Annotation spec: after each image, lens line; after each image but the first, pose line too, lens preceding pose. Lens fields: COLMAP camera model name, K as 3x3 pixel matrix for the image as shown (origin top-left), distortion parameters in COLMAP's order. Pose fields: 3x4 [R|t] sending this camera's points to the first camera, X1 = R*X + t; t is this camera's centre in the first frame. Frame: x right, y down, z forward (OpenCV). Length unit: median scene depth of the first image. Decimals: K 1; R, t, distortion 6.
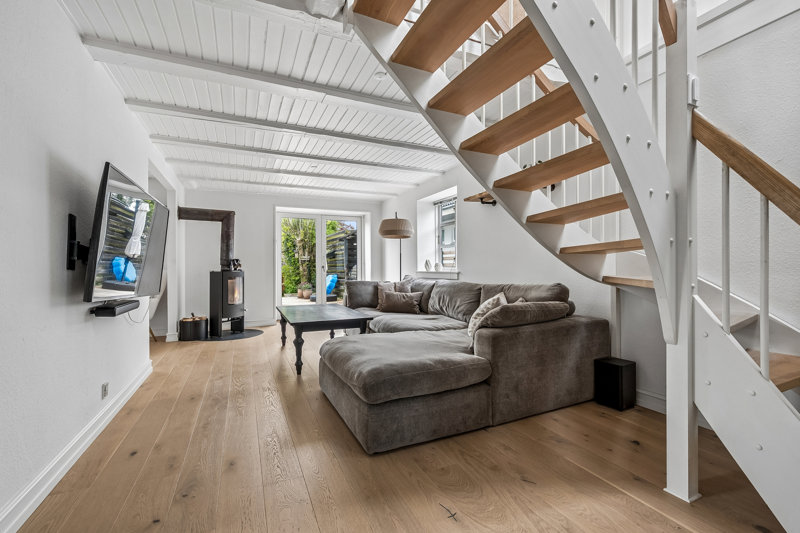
lens RADIAL K [[346.2, 0, 407.2], [0, 346.2, 266.3], [0, 0, 1]] dist [0.002842, 0.000215]
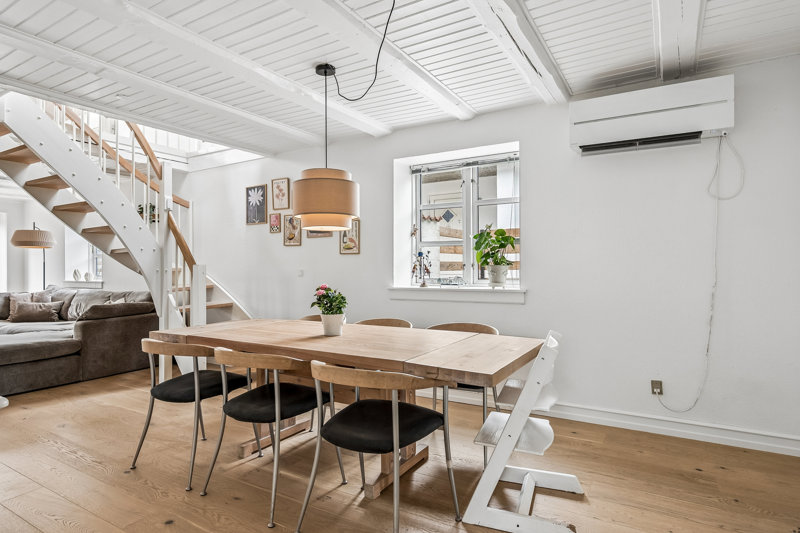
lens RADIAL K [[433.6, 0, 399.0], [0, 433.6, 263.0], [0, 0, 1]] dist [-0.004449, -0.000691]
pose [[0.827161, 0.004856, 0.561944, 0.143486], [0.000779, 0.999952, -0.009788, -0.027452], [-0.561964, 0.008534, 0.827118, -0.643088]]
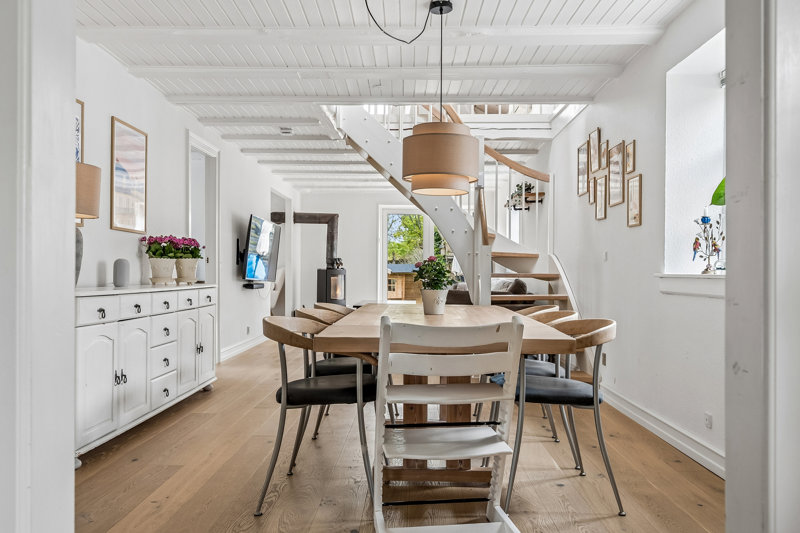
lens RADIAL K [[631.8, 0, 404.6], [0, 631.8, 266.3], [0, 0, 1]] dist [-0.054615, -0.000674]
pose [[0.900430, 0.013100, -0.434804, 0.609391], [-0.014904, 0.999889, -0.000740, 0.003760], [0.434746, 0.007147, 0.900525, -0.759641]]
